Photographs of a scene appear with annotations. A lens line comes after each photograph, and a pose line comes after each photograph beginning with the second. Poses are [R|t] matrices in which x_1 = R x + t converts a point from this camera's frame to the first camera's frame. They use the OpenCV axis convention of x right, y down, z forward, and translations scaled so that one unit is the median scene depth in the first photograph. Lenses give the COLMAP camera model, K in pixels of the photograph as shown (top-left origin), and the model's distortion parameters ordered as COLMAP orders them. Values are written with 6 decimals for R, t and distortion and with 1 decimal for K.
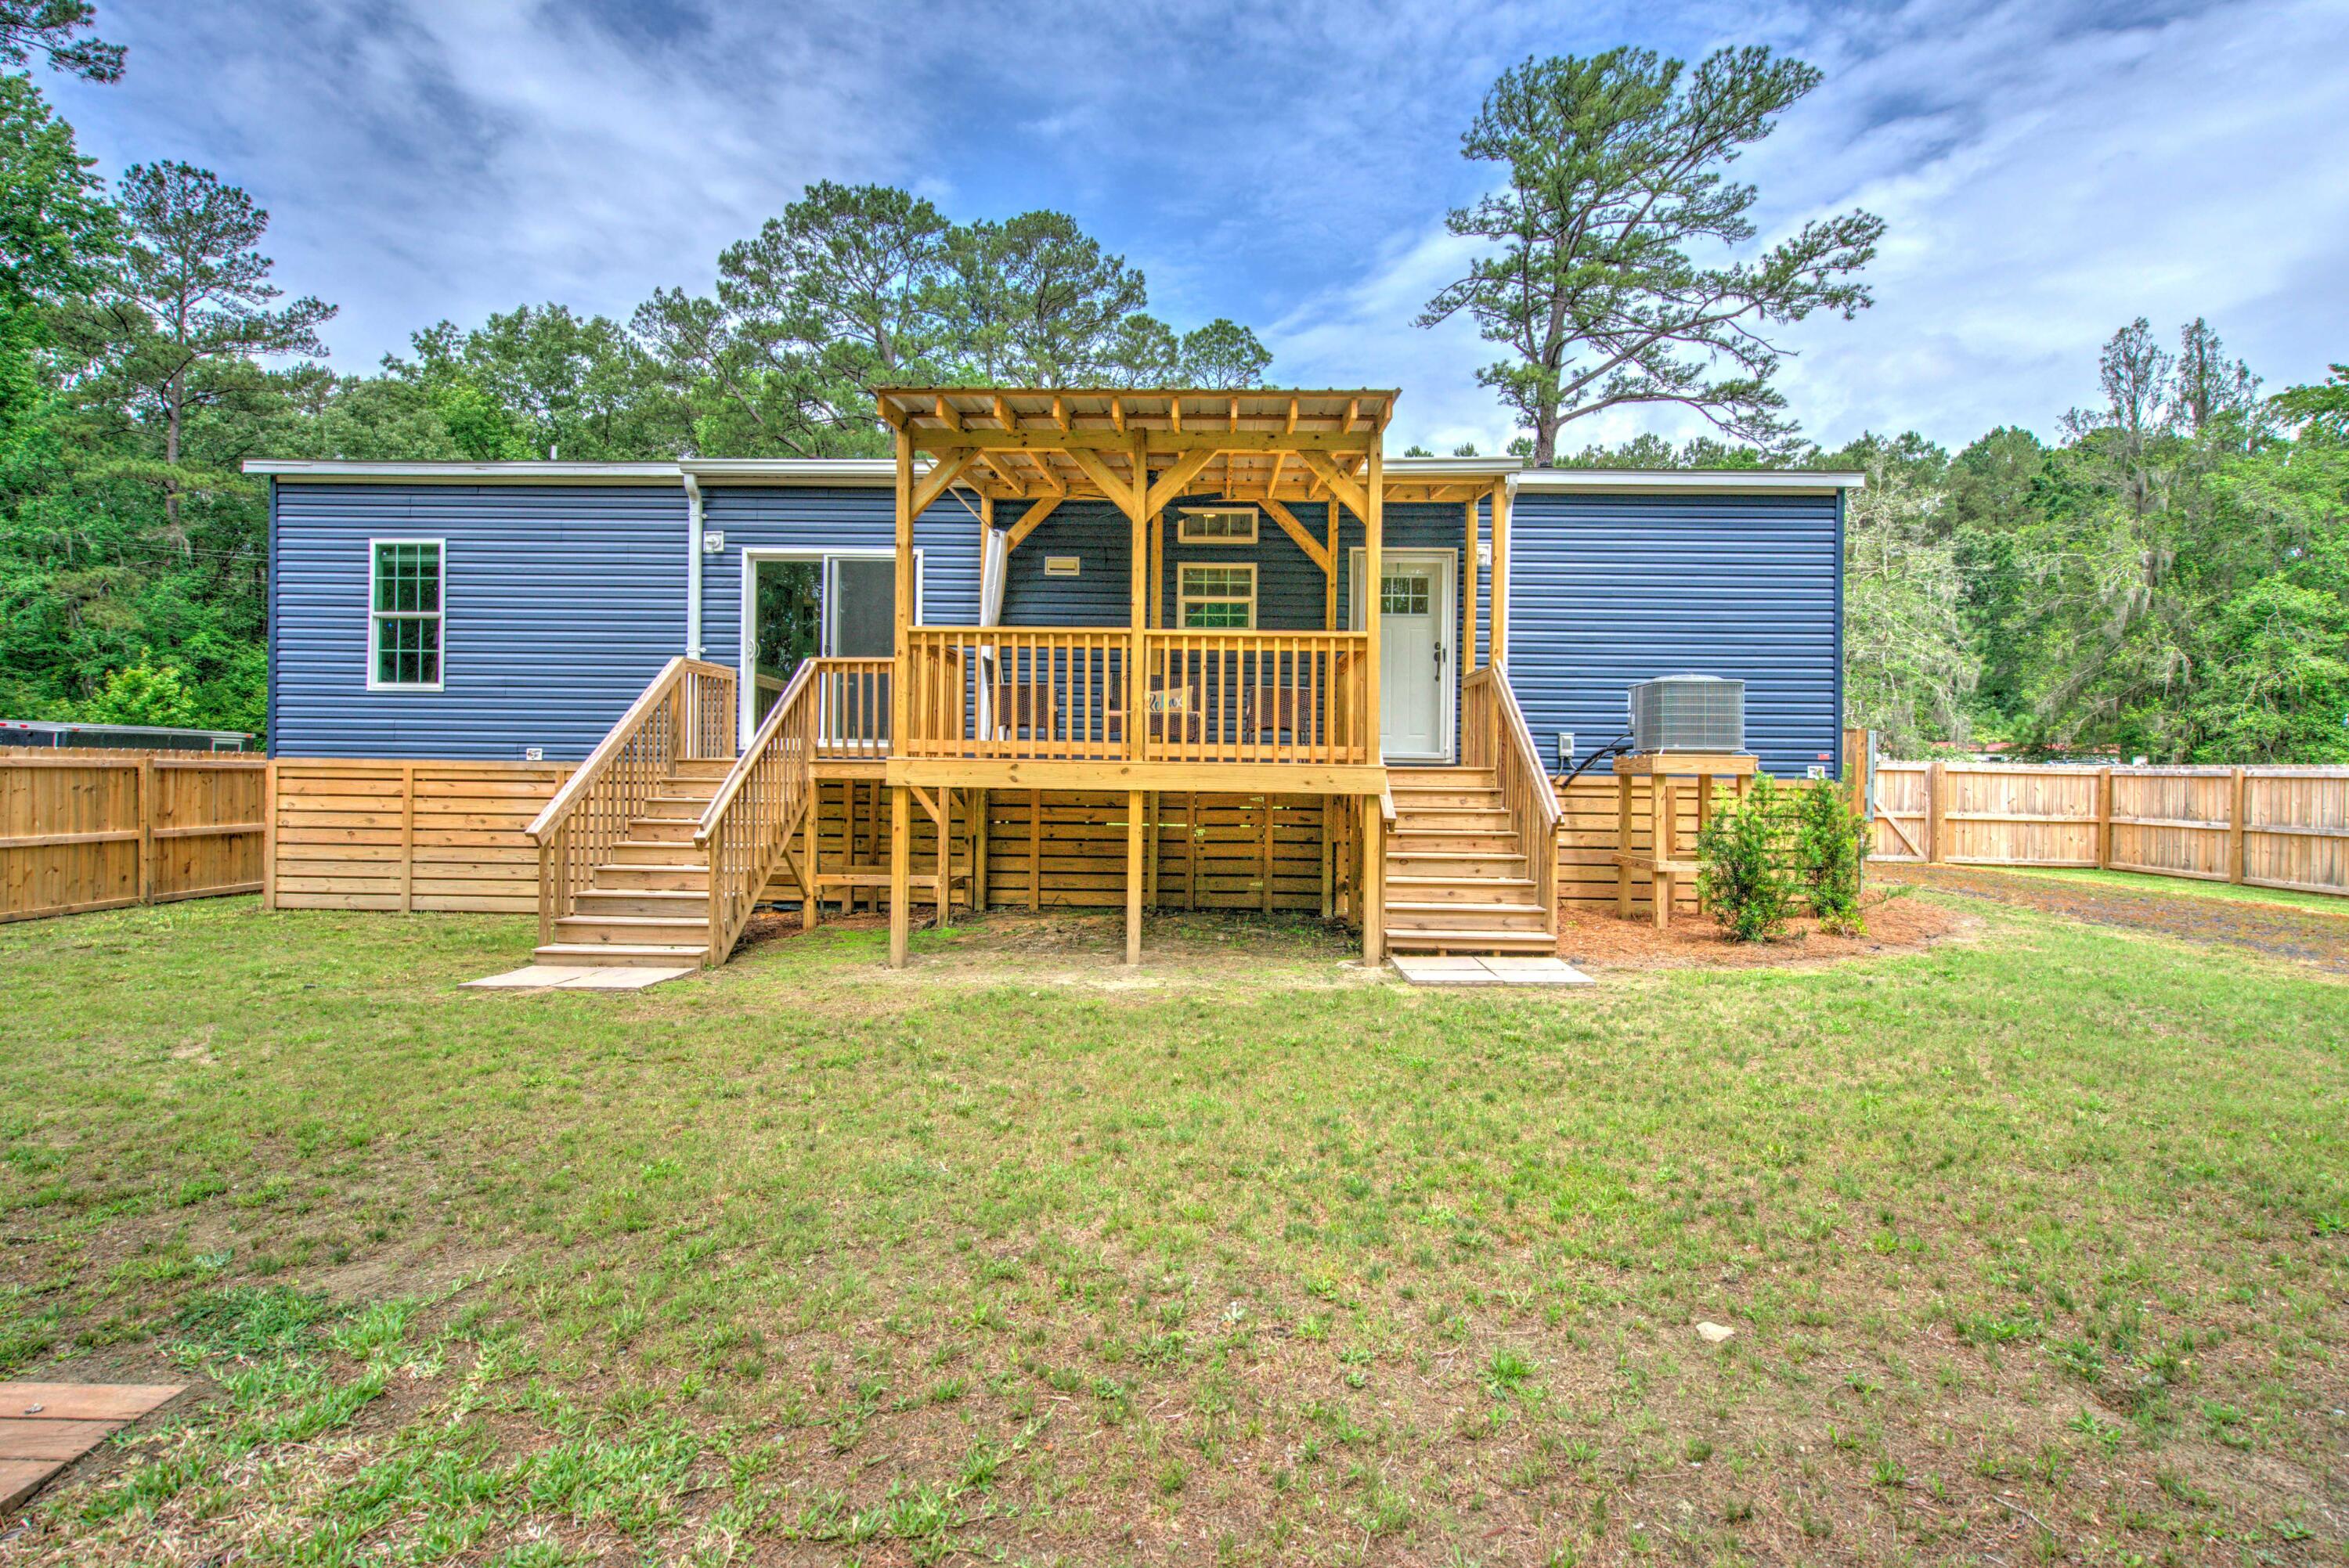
lens RADIAL K [[1085.6, 0, 1171.3], [0, 1085.6, 780.7], [0, 0, 1]] dist [0.002742, -0.002519]
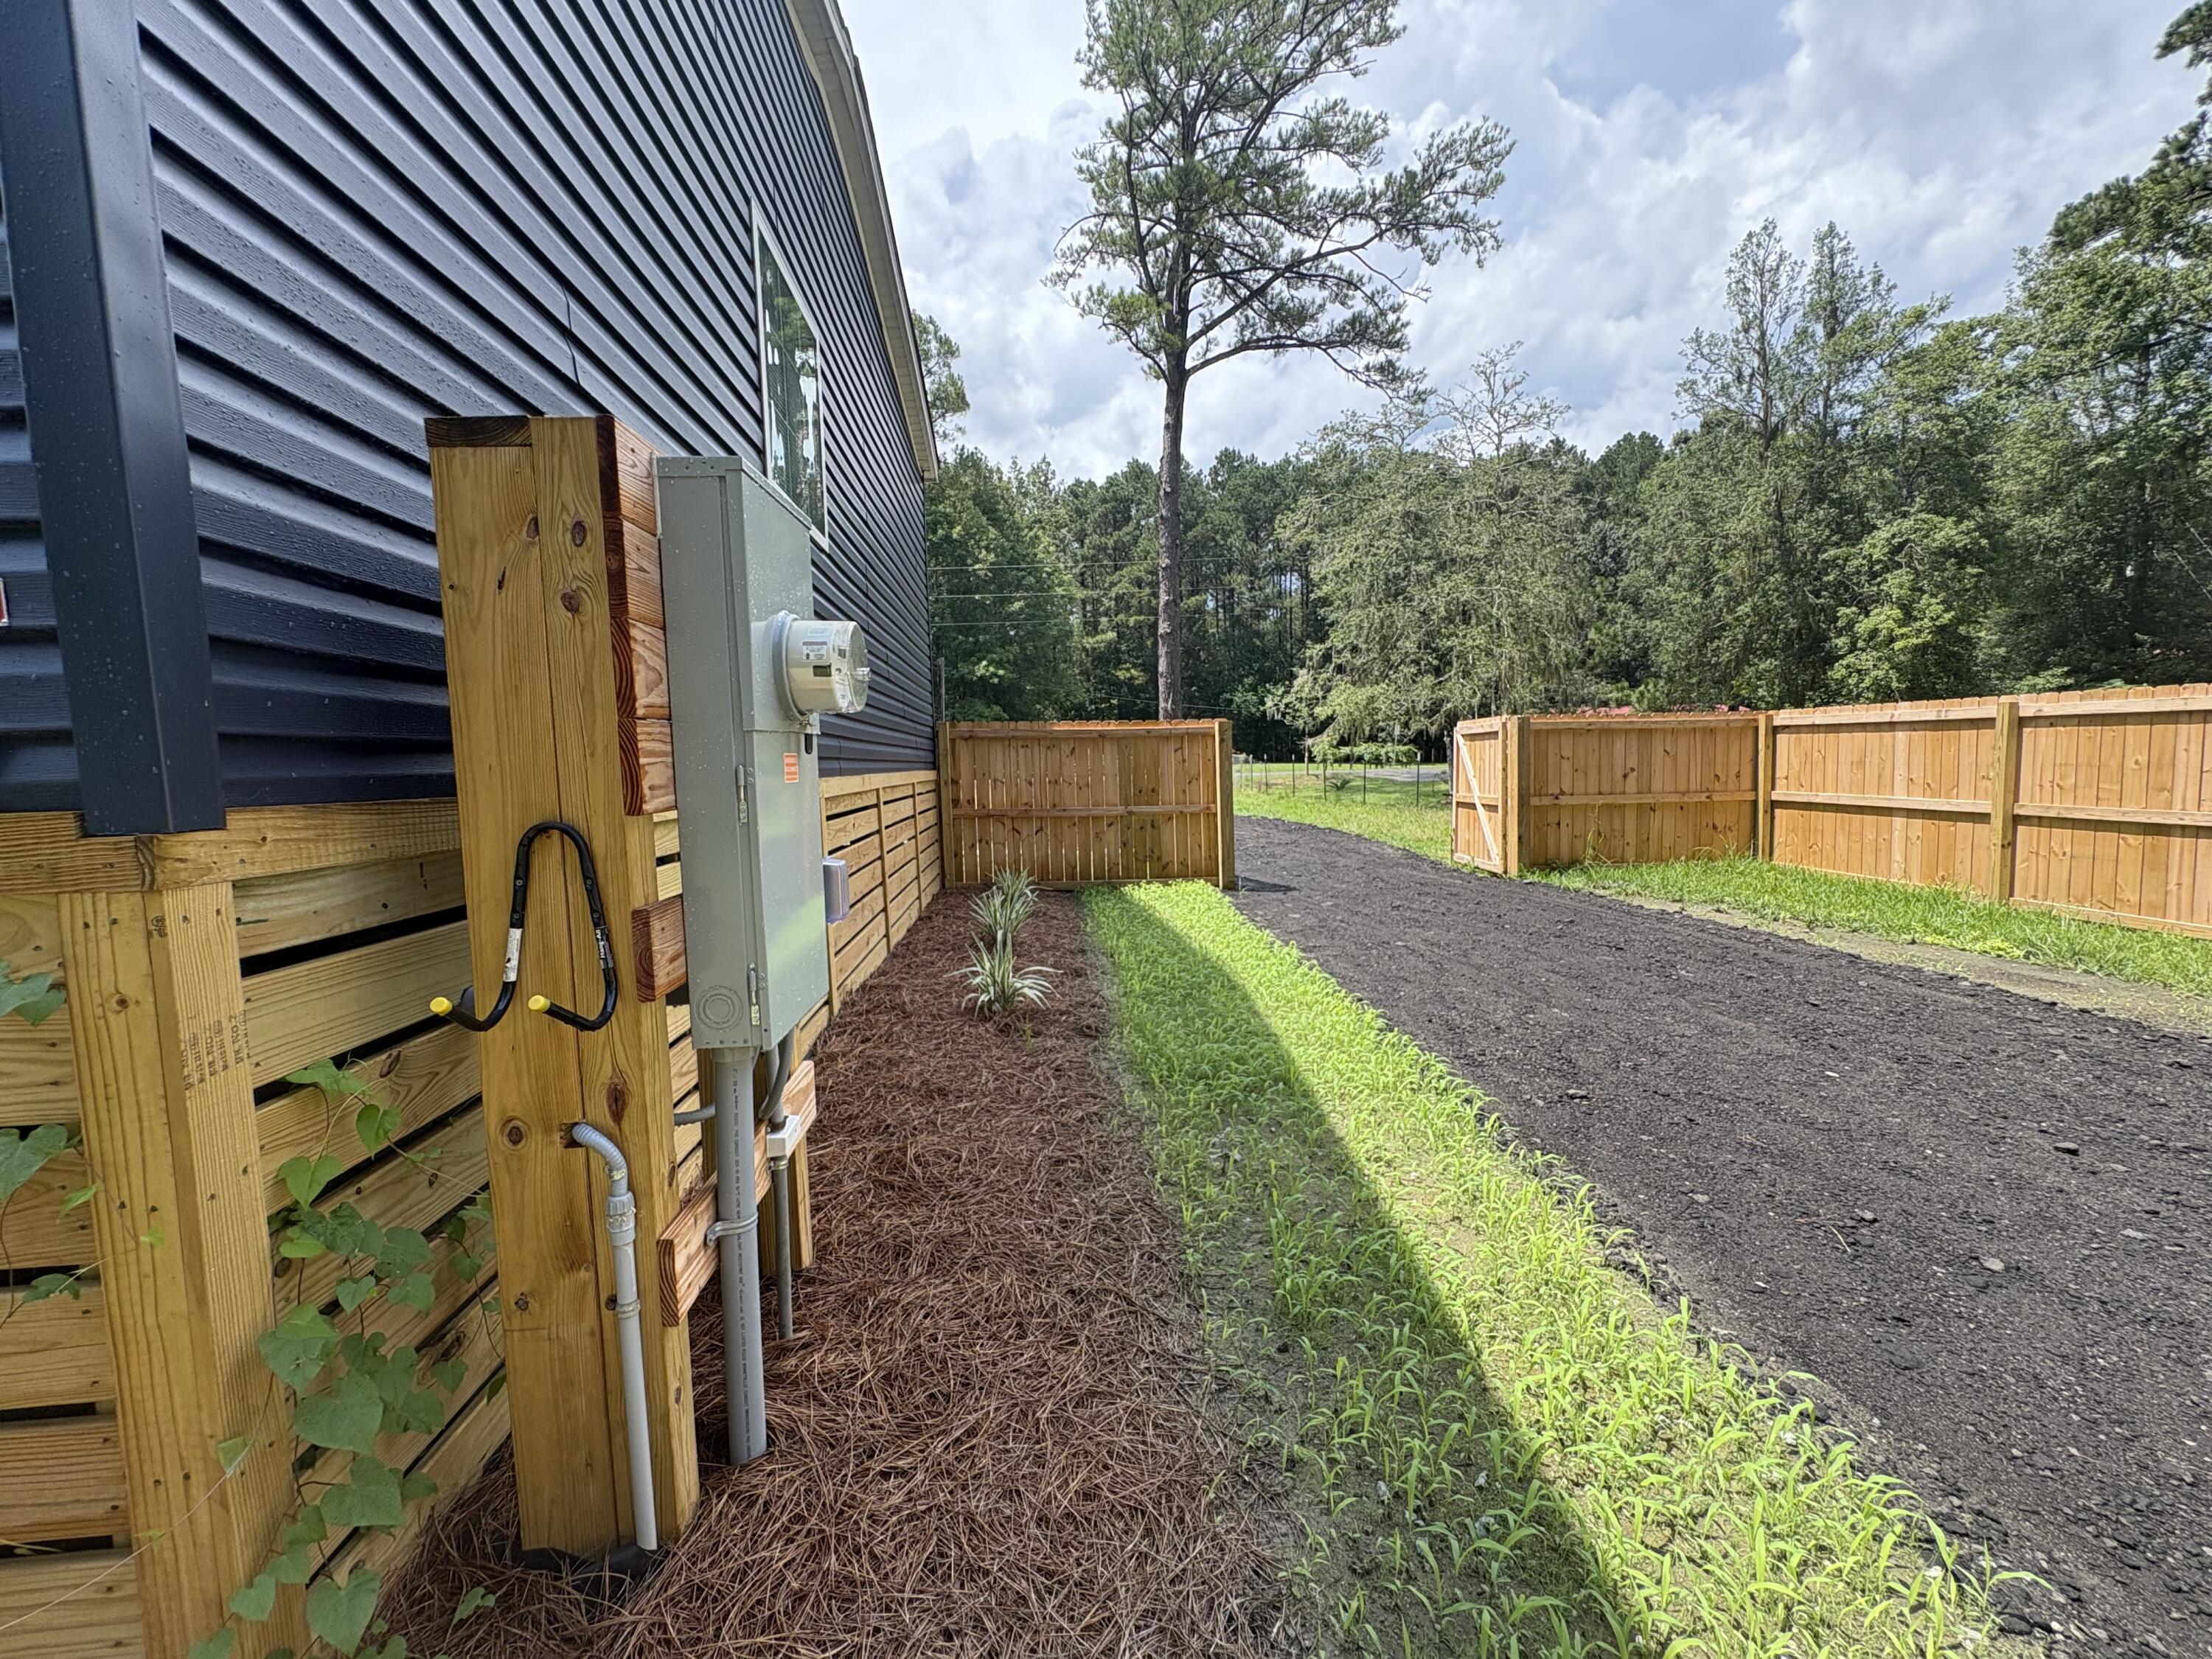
lens RADIAL K [[880.2, 0, 1112.6], [0, 880.2, 838.8], [0, 0, 1]] dist [0.009665, -0.000496]
pose [[0.991709, -0.045197, 0.120297, 0.200308], [0.035115, 0.995792, 0.084648, 0.000171], [-0.123616, -0.079722, 0.989123, 0.249271]]
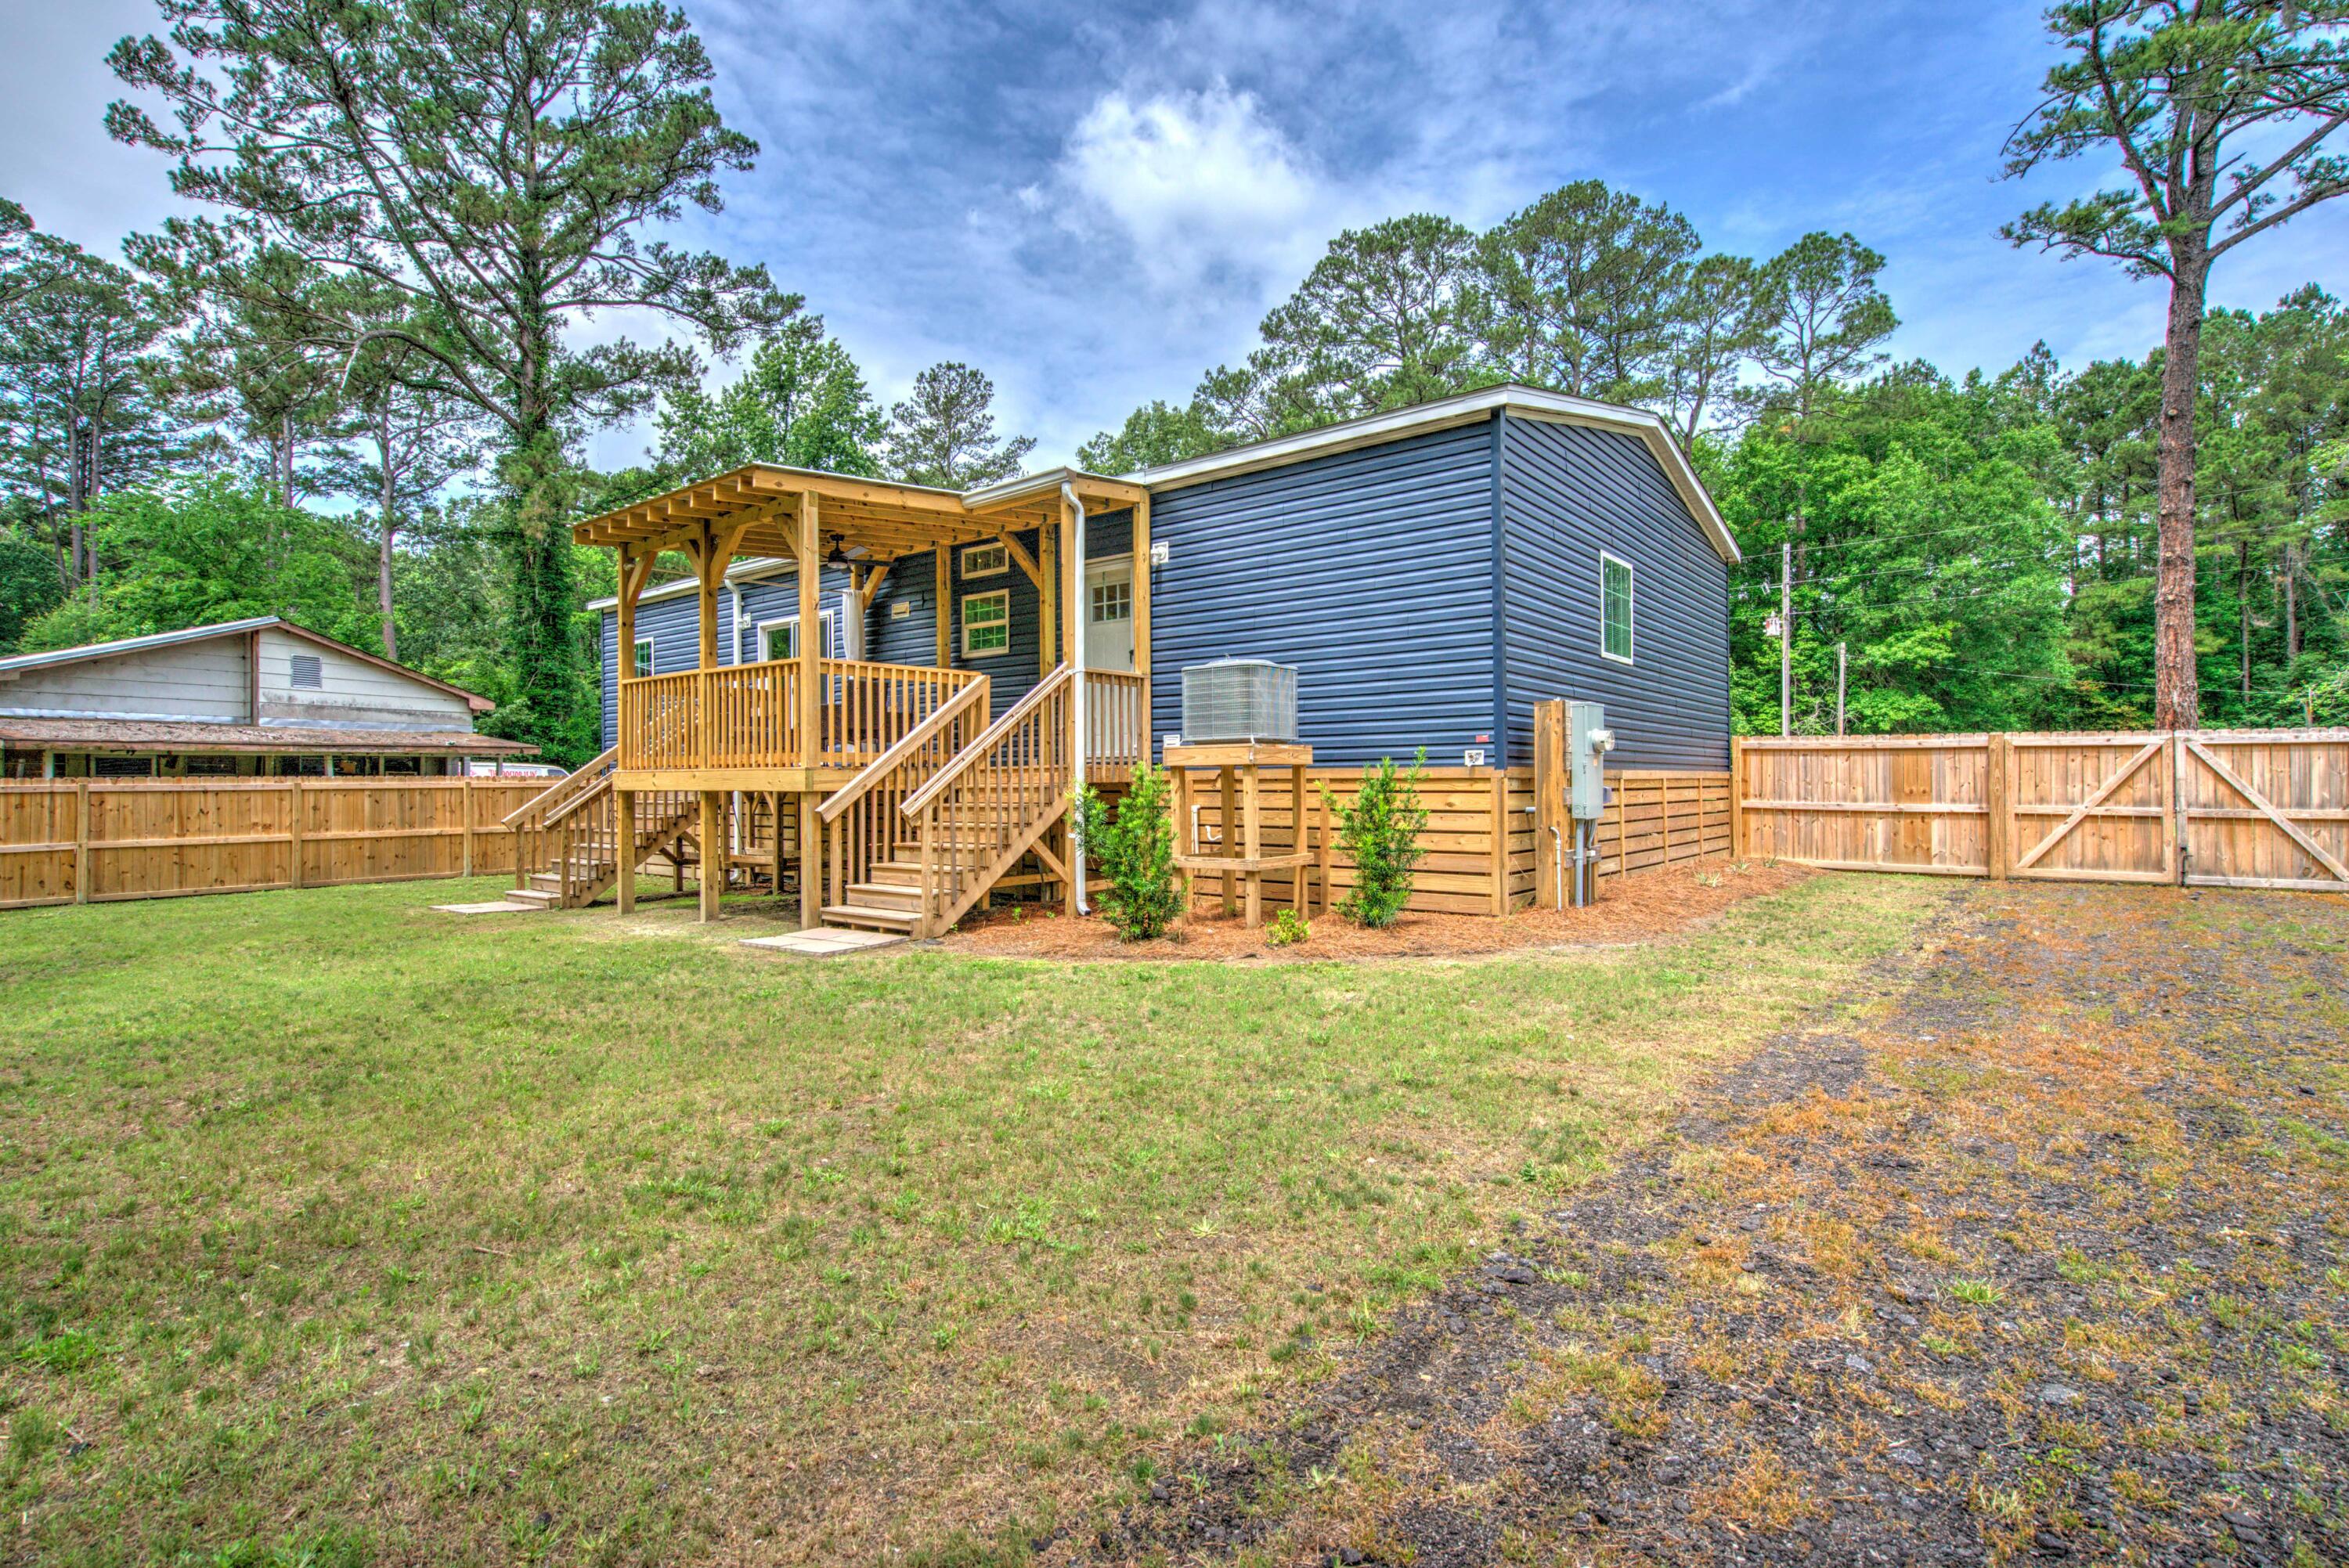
lens RADIAL K [[1085.6, 0, 1175.1], [0, 1085.6, 775.4], [0, 0, 1]] dist [0.002742, -0.002519]
pose [[0.802316, -0.023409, -0.596440, 0.251664], [0.015751, 0.999713, -0.018048, 0.004803], [0.596692, 0.005085, 0.802454, 0.056067]]
